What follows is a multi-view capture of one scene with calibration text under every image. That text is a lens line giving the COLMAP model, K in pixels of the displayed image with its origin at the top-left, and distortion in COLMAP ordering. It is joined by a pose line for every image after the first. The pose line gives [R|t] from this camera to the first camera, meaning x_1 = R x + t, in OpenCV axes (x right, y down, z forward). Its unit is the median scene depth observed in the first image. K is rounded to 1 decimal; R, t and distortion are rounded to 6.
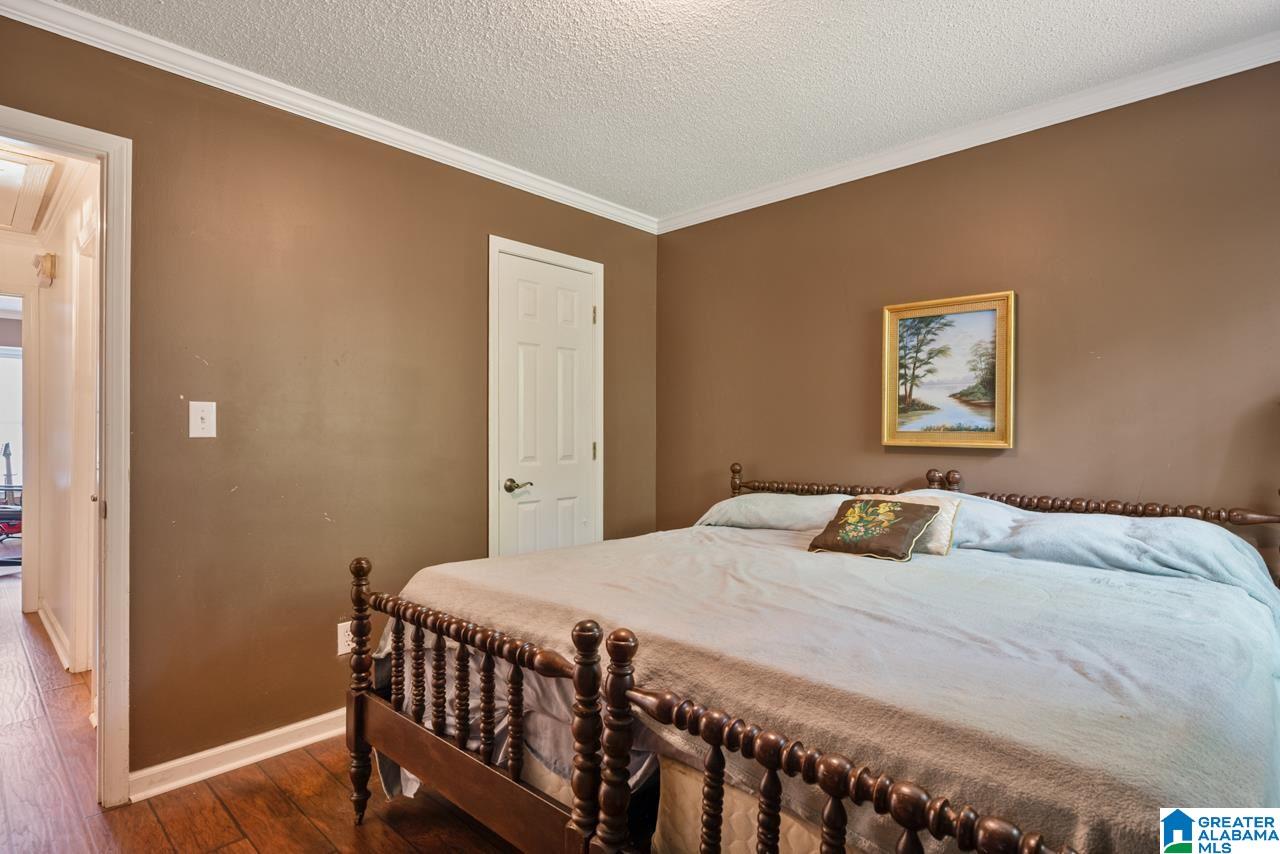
lens RADIAL K [[647.3, 0, 649.1], [0, 647.3, 430.4], [0, 0, 1]] dist [0.000142, 0.000210]
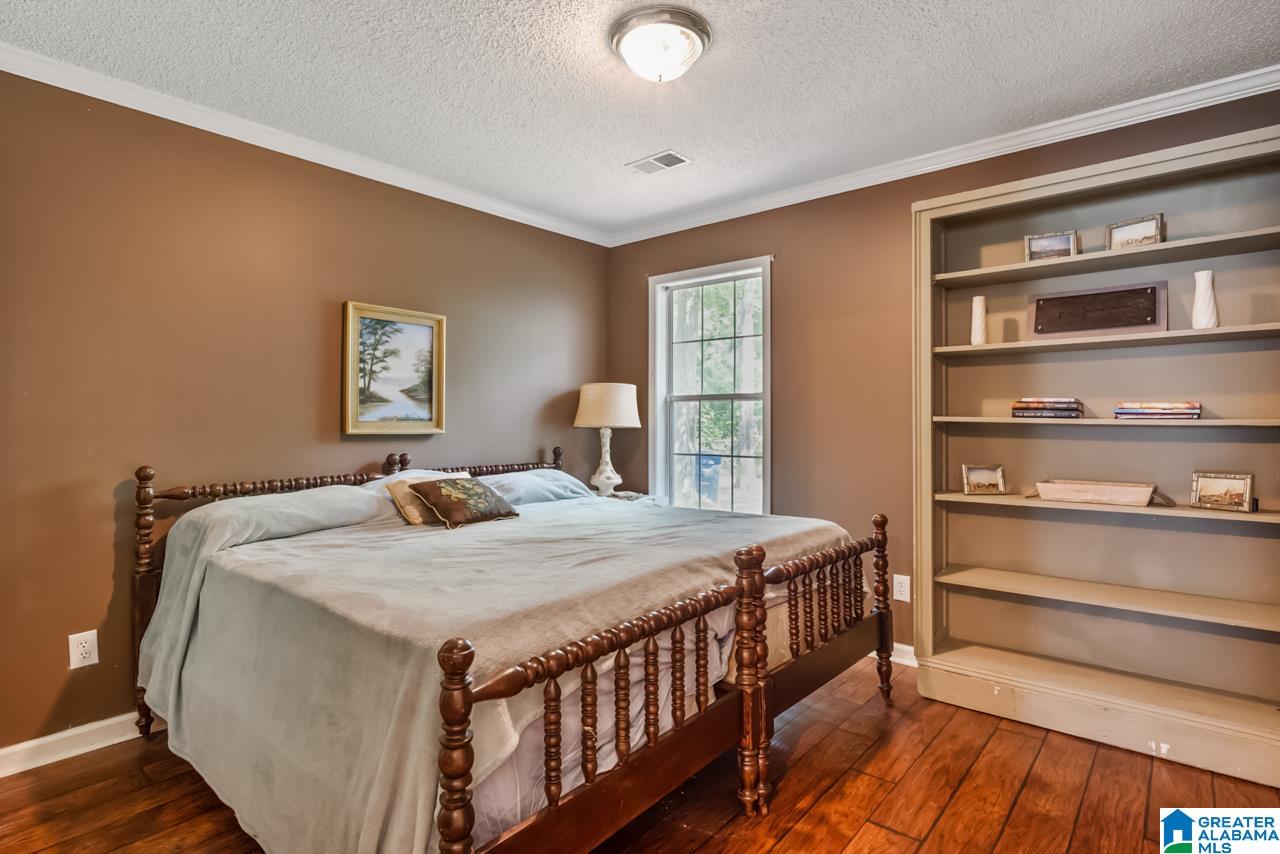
lens RADIAL K [[647.3, 0, 647.5], [0, 647.3, 422.8], [0, 0, 1]] dist [0.000142, 0.000210]
pose [[-0.041554, -0.008192, 0.999103, -0.731435], [-0.006009, 0.999950, 0.007949, -0.006959], [-0.999118, -0.005673, -0.041601, 0.582357]]
